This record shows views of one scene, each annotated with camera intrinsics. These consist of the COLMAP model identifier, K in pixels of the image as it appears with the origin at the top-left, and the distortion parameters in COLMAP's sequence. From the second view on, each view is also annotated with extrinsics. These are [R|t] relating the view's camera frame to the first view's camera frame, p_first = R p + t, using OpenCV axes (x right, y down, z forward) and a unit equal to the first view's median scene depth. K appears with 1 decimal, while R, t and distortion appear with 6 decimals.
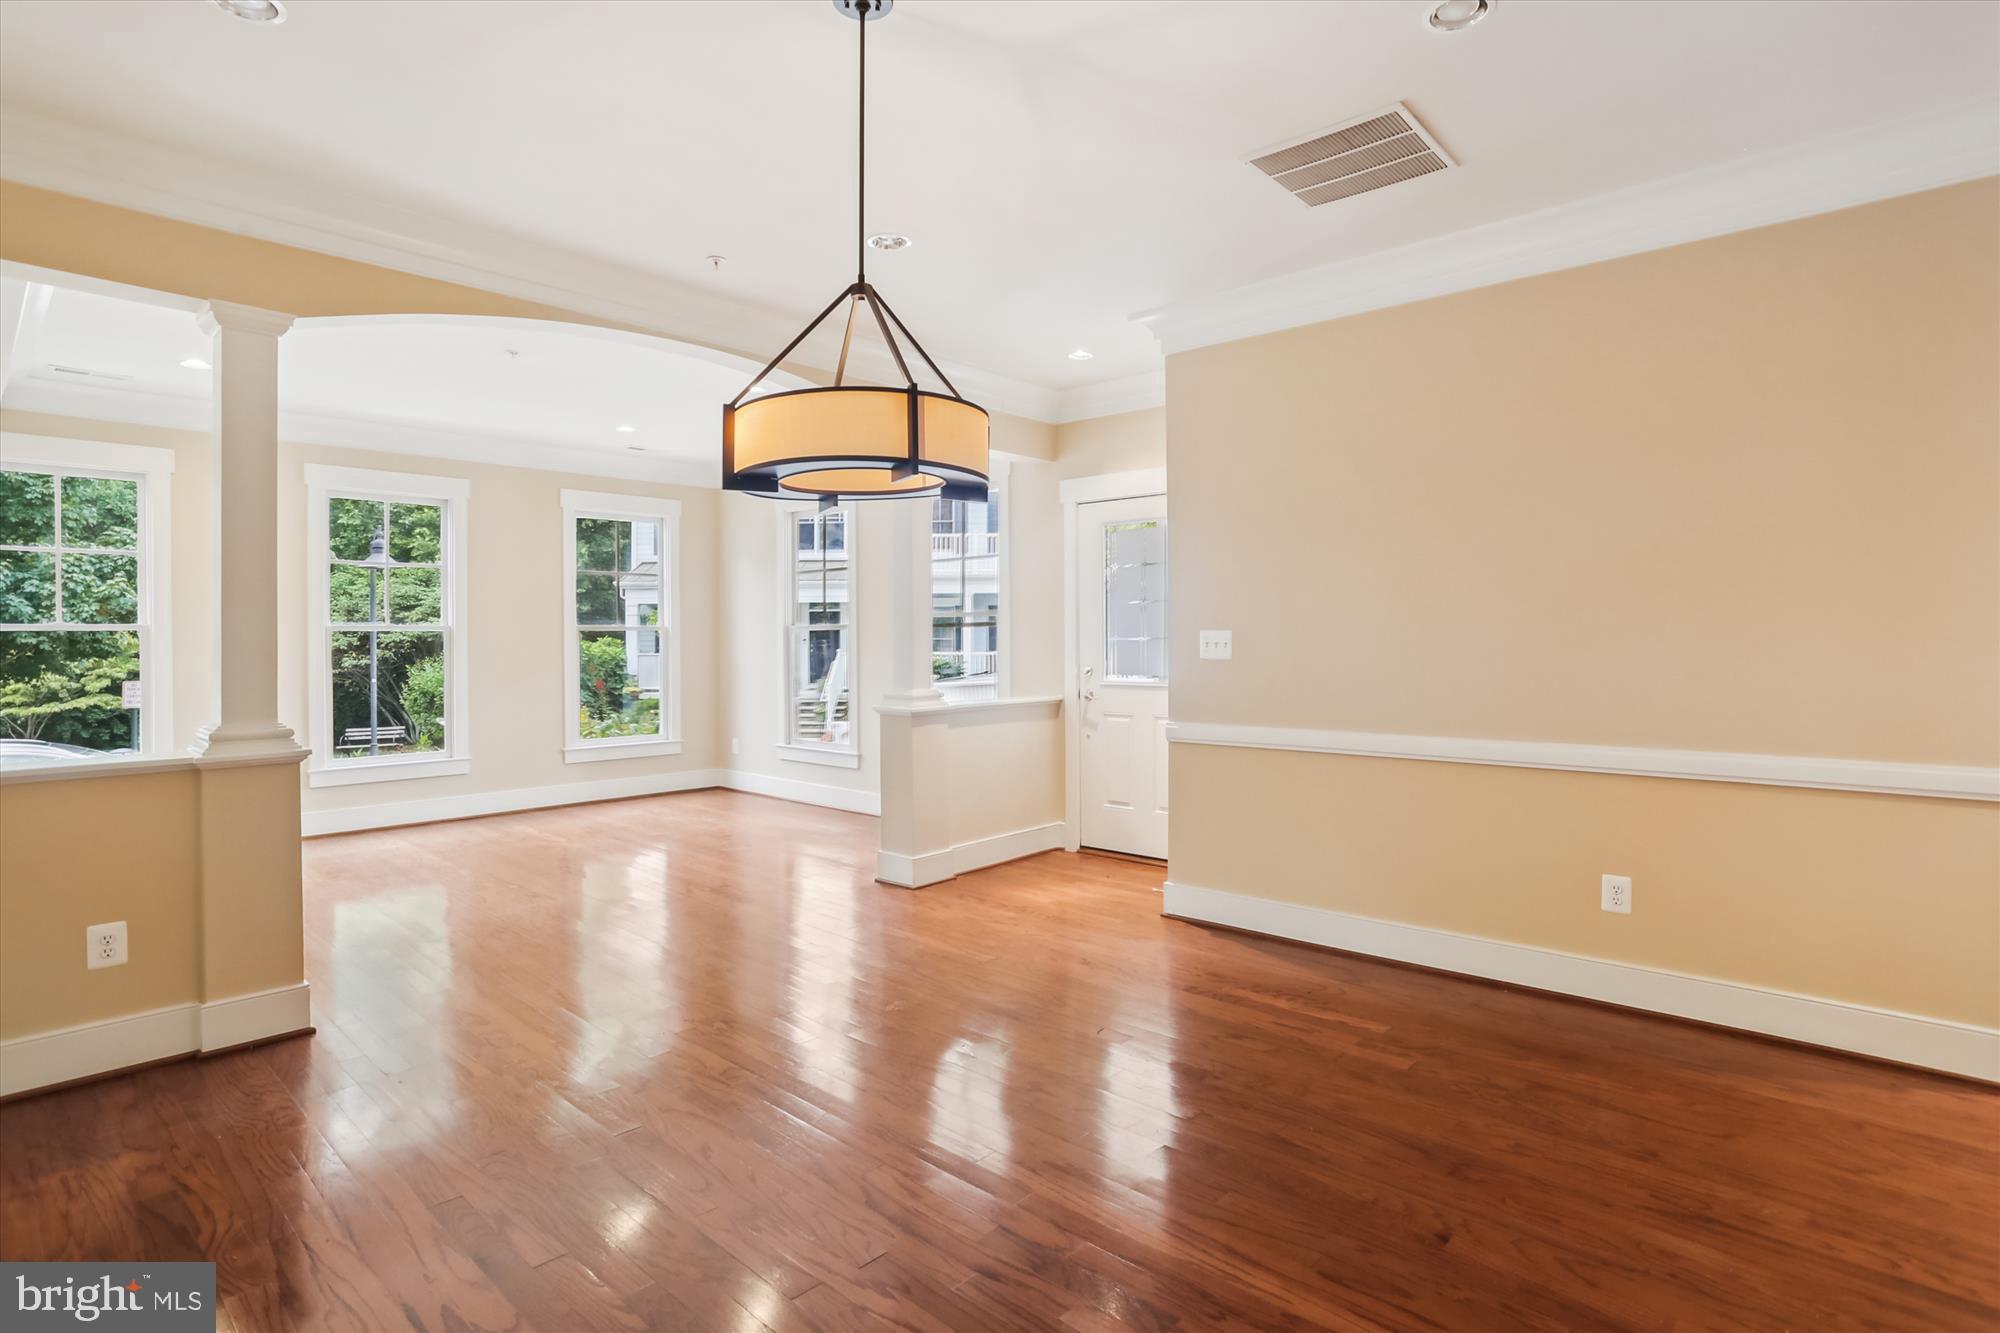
lens RADIAL K [[1005.3, 0, 998.9], [0, 1005.3, 634.2], [0, 0, 1]] dist [-0.031302, 0.021048]
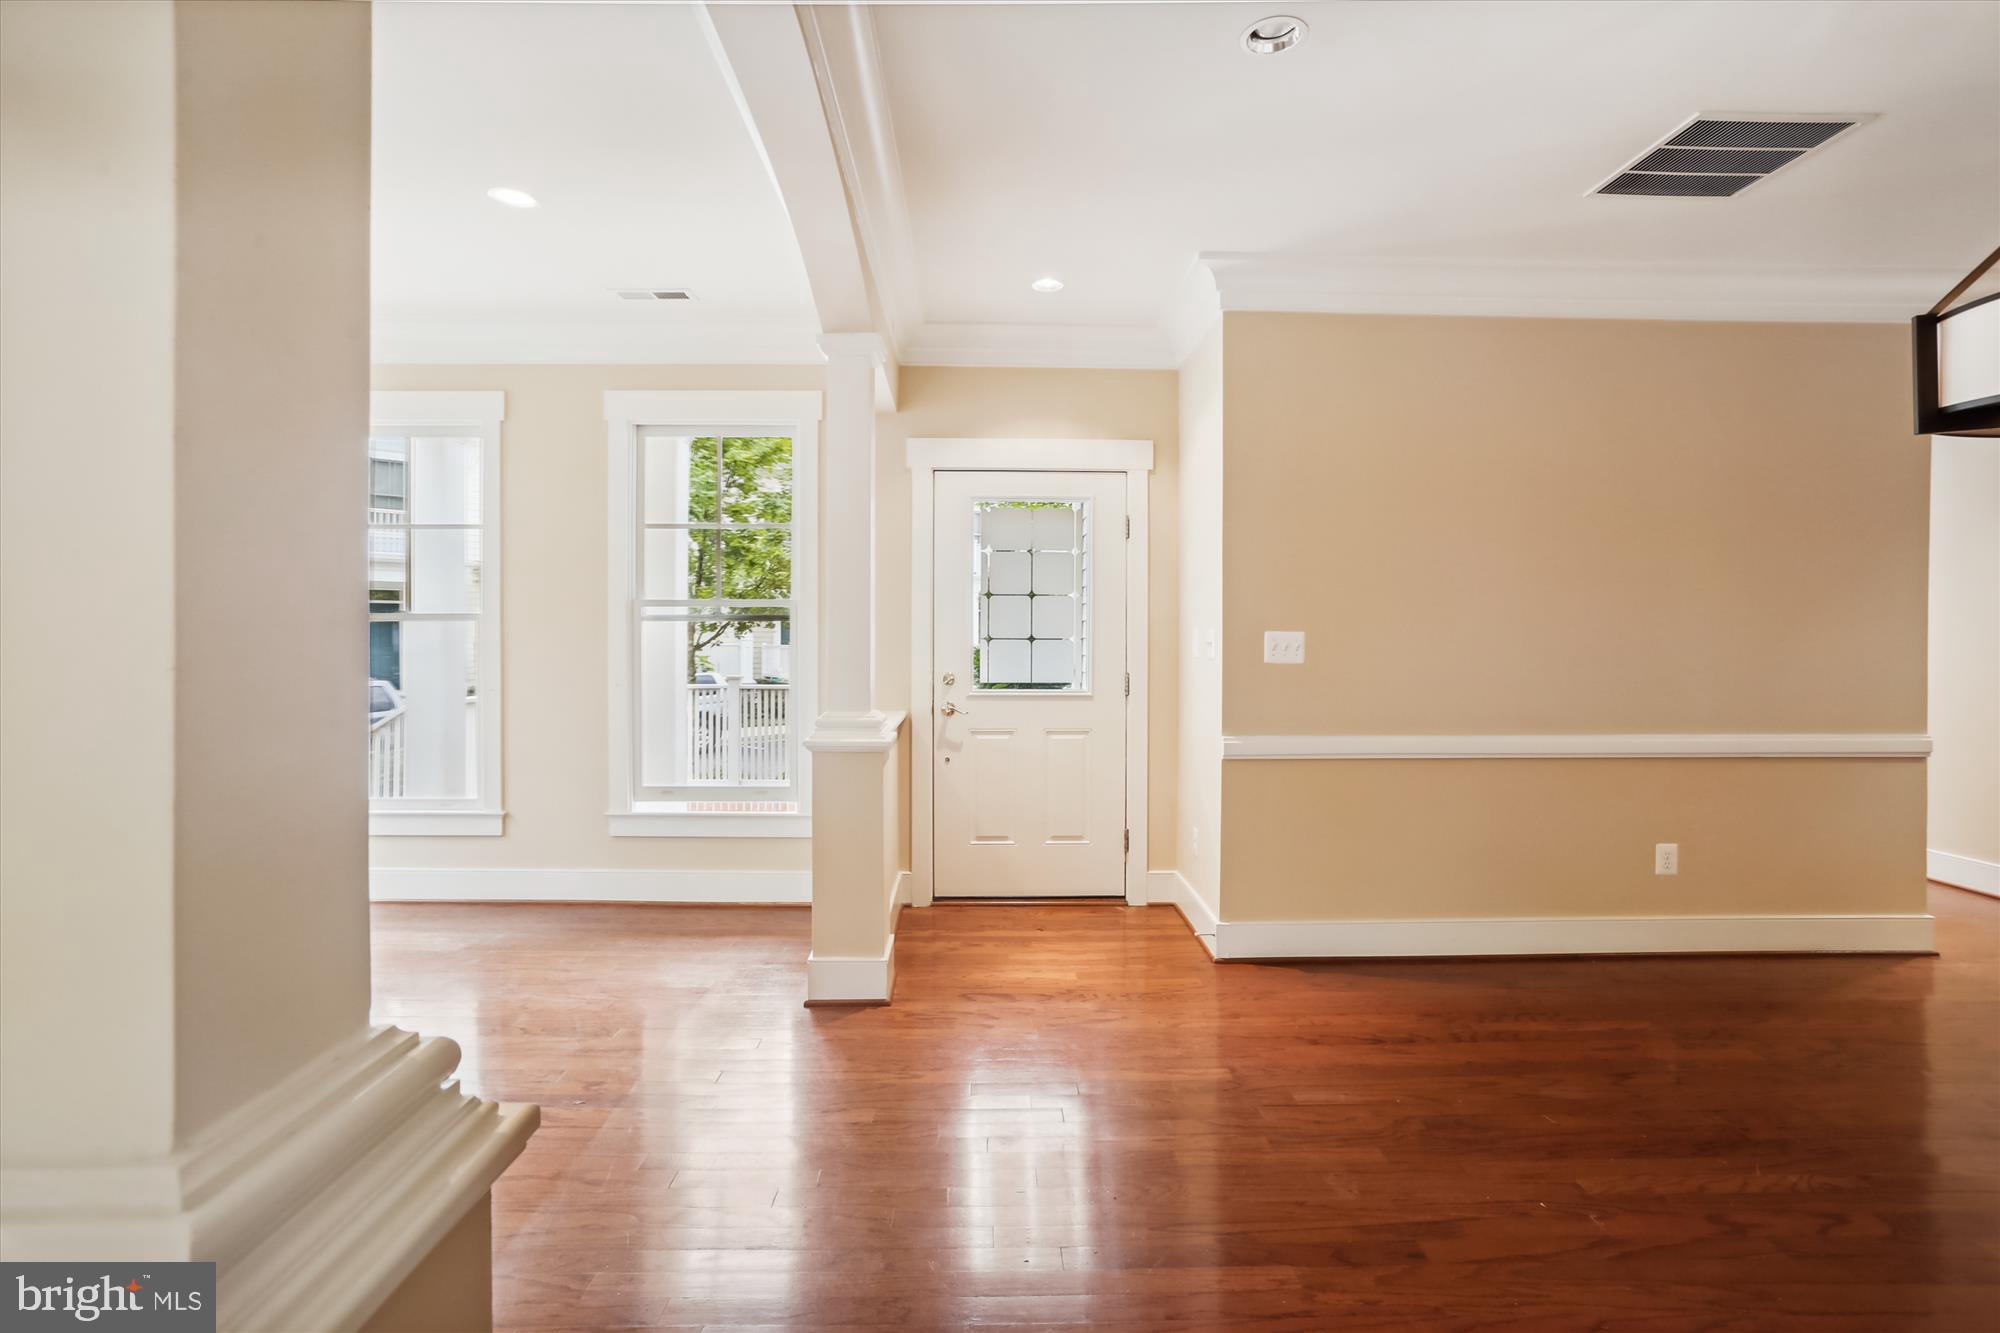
lens RADIAL K [[972.1, 0, 1010.3], [0, 972.1, 648.1], [0, 0, 1]] dist [-0.035774, 0.017101]
pose [[0.727619, 0.003757, 0.685971, -0.538748], [-0.010881, 0.999922, 0.006066, 0.008205], [-0.685895, -0.011878, 0.727604, 0.523784]]
